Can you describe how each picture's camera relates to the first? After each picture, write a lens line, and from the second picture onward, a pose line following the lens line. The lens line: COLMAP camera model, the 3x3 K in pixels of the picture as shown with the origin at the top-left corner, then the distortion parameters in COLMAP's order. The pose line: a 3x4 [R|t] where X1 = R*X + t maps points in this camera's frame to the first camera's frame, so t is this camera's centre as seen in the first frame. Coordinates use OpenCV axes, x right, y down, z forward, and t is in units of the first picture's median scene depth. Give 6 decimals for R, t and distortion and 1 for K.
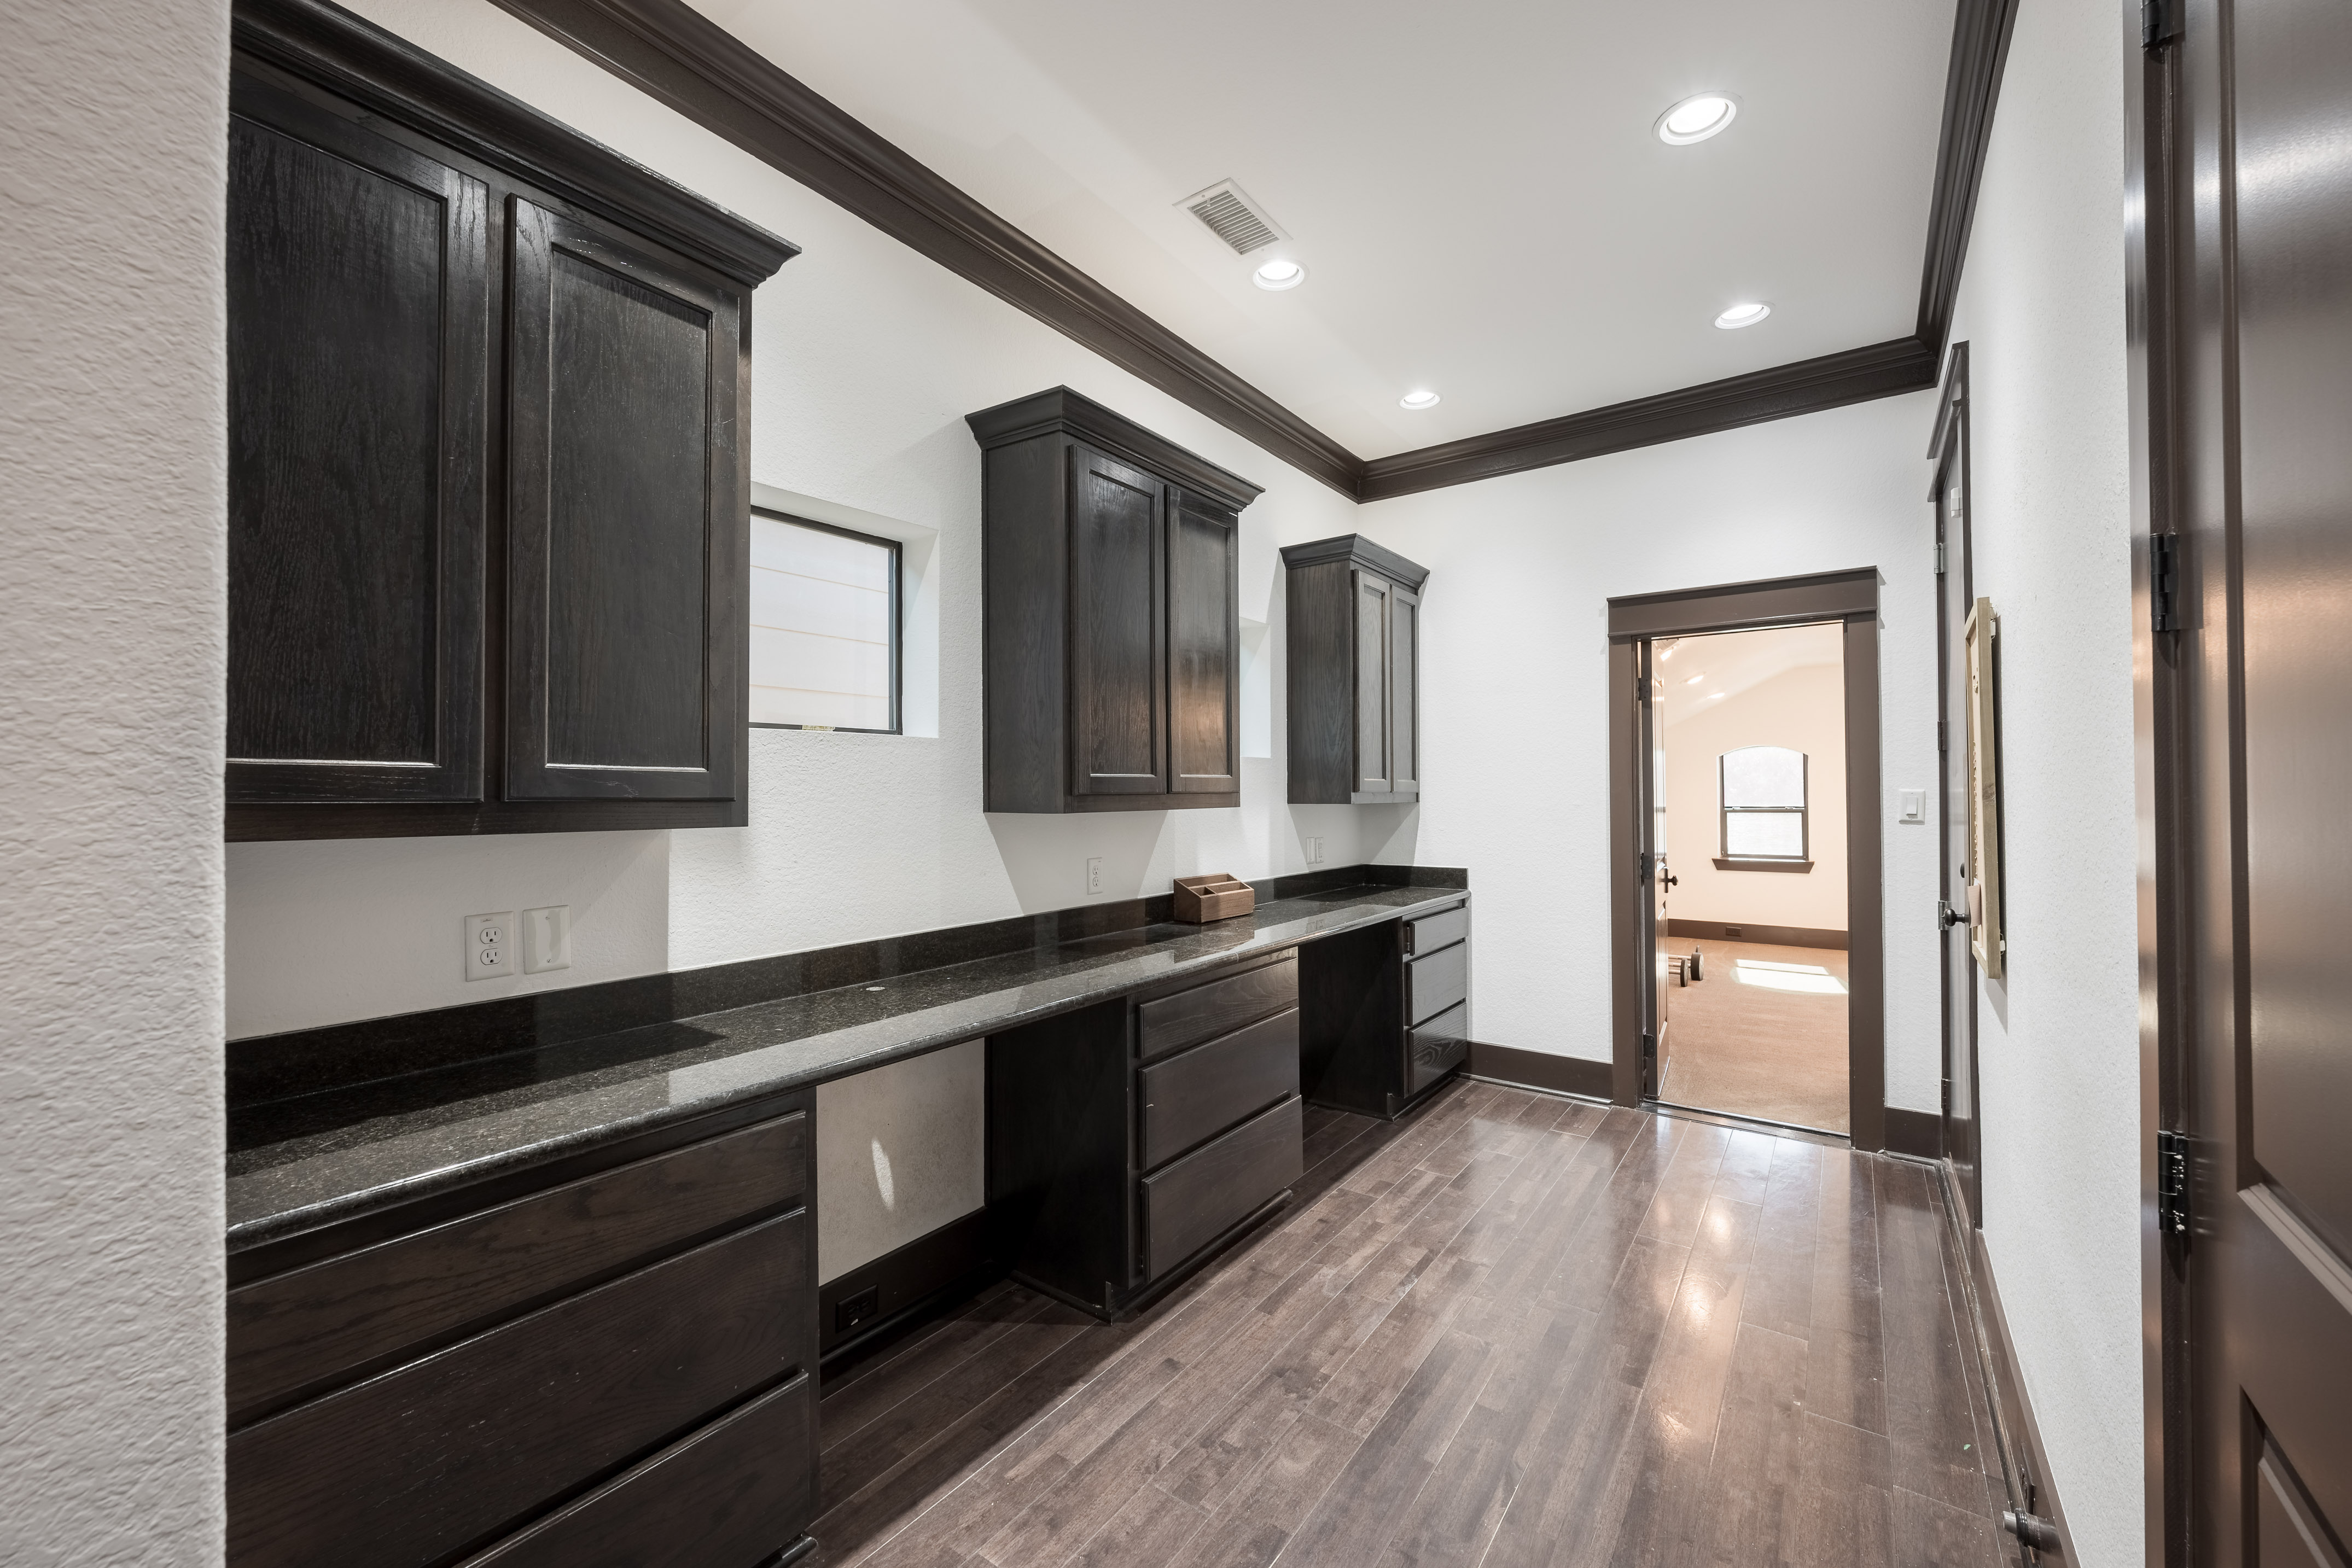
lens RADIAL K [[921.8, 0, 1174.0], [0, 921.8, 784.6], [0, 0, 1]] dist [-0.004179, -0.000052]
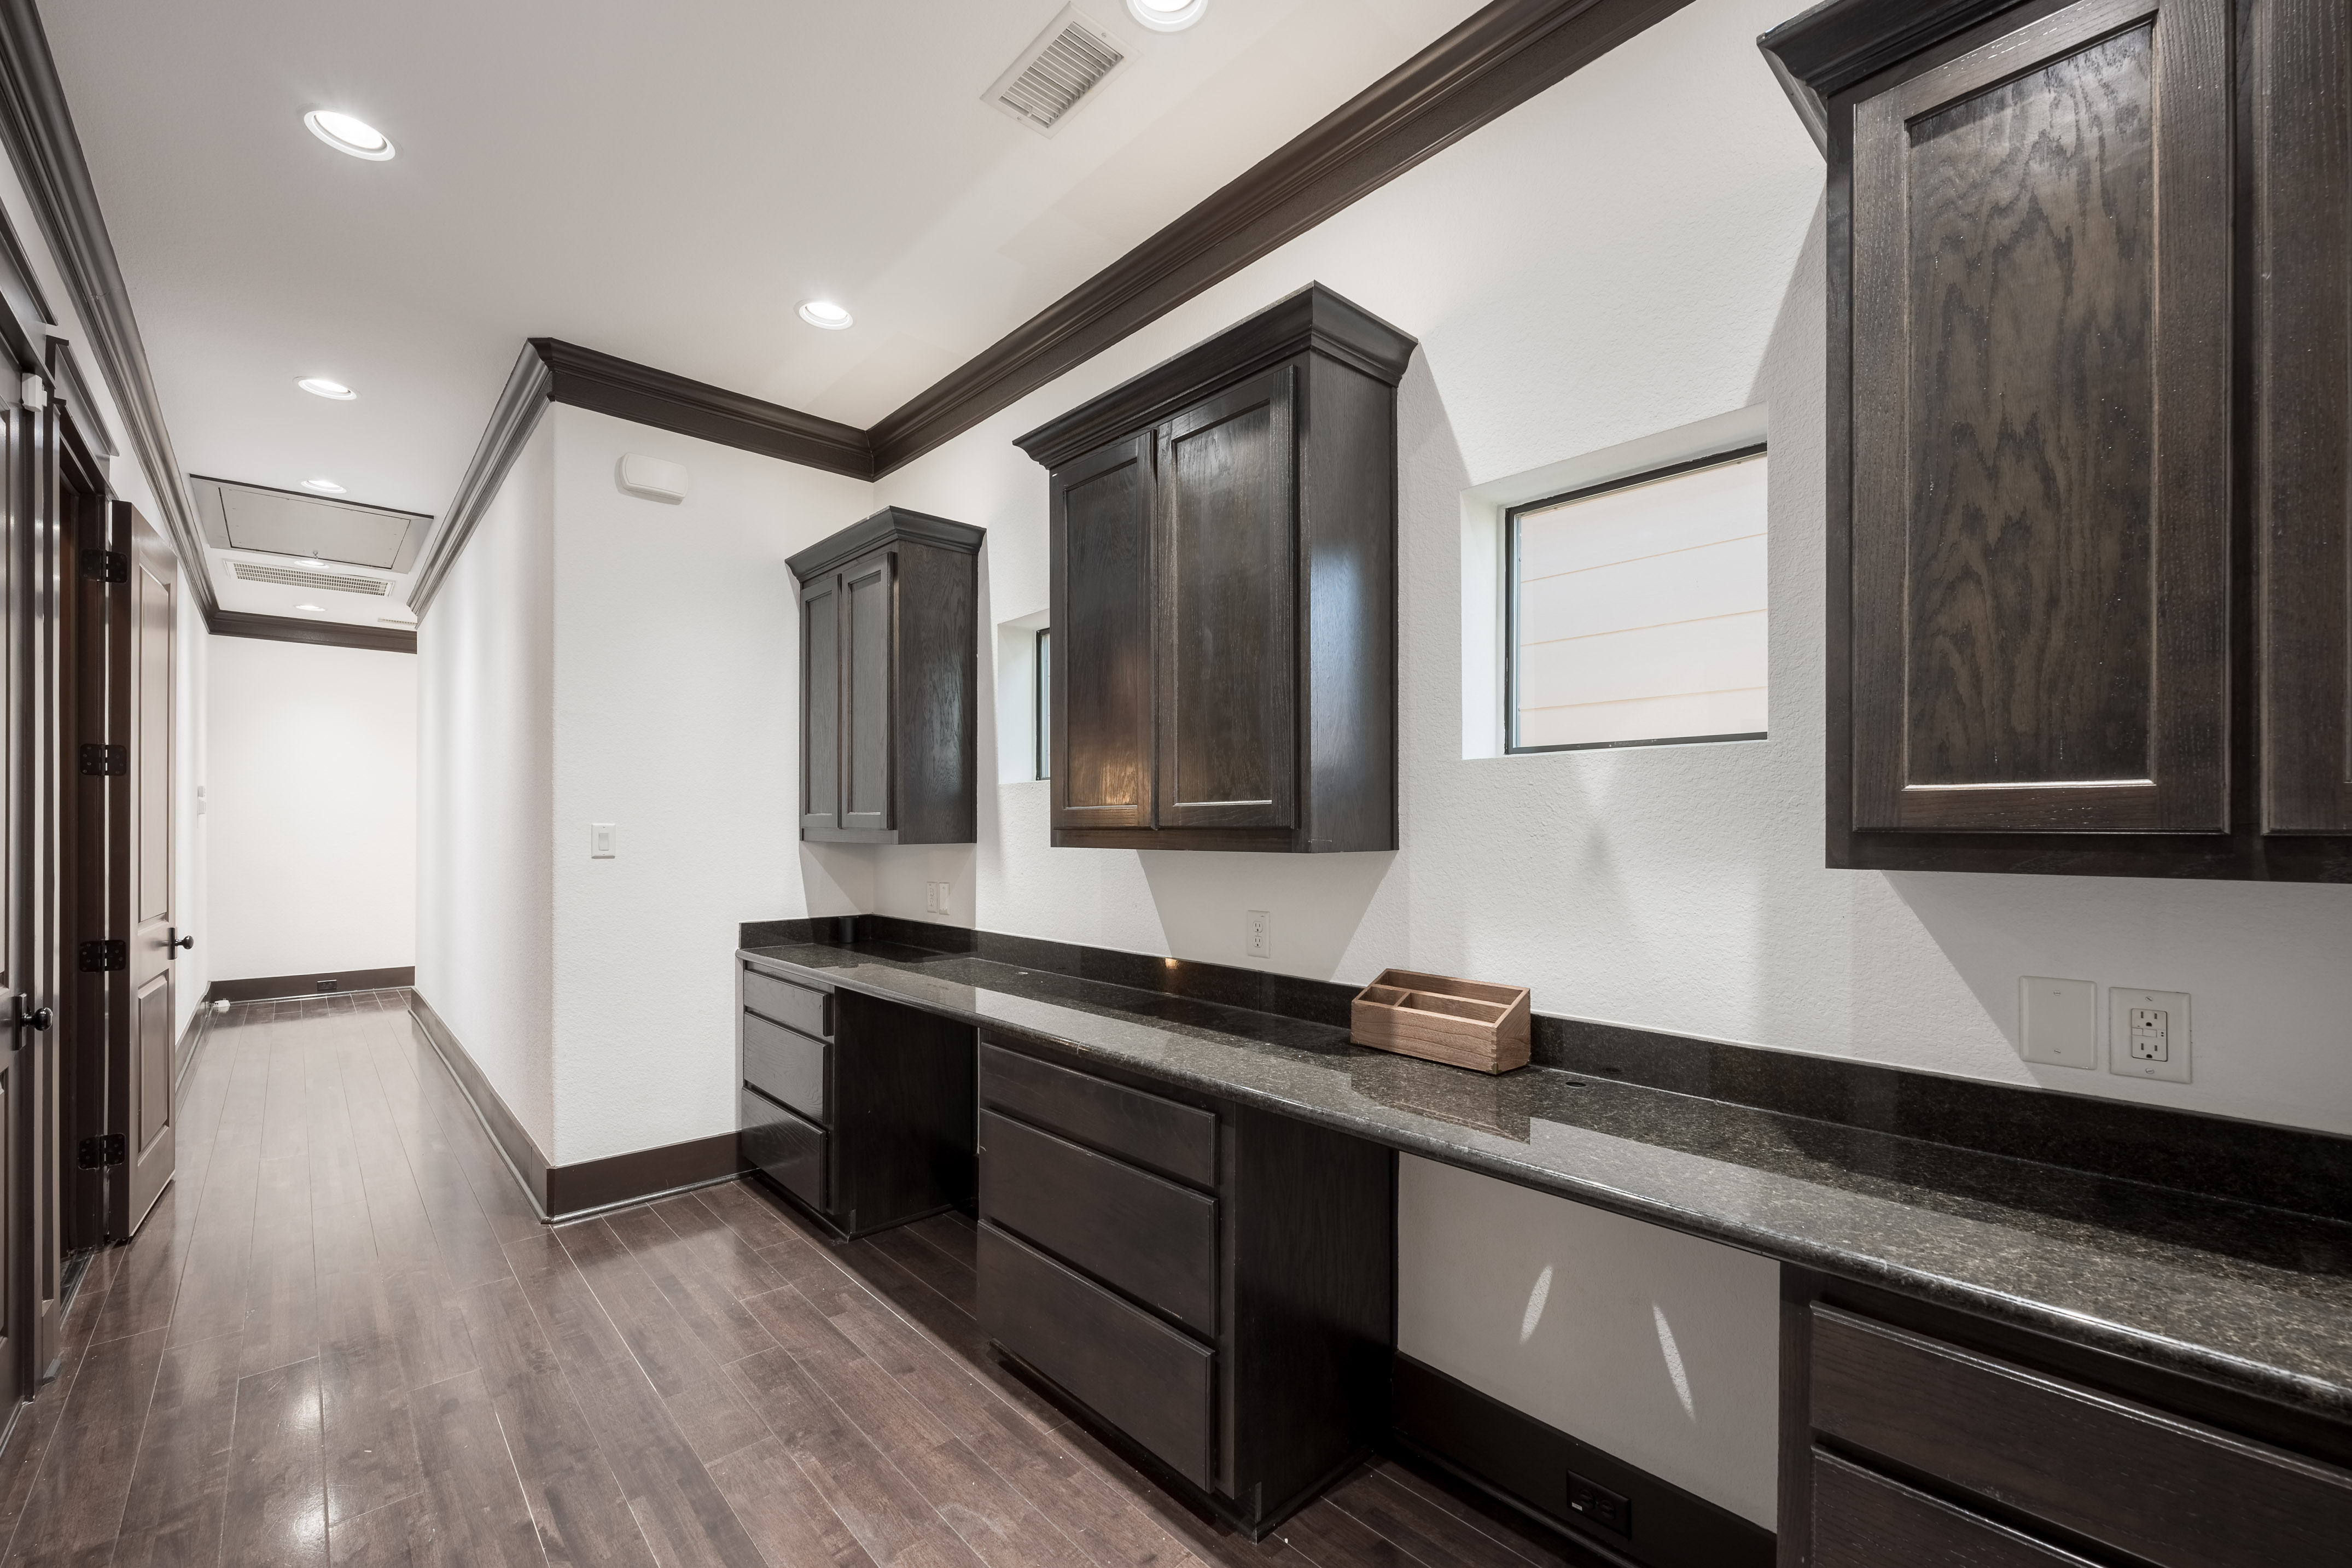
lens RADIAL K [[921.8, 0, 1148.2], [0, 921.8, 821.4], [0, 0, 1]] dist [-0.004179, -0.000052]
pose [[-0.192739, 0.003479, -0.981244, 0.765119], [0.013817, 0.999904, 0.000831, 0.002904], [0.981153, -0.013398, -0.192769, 1.164644]]
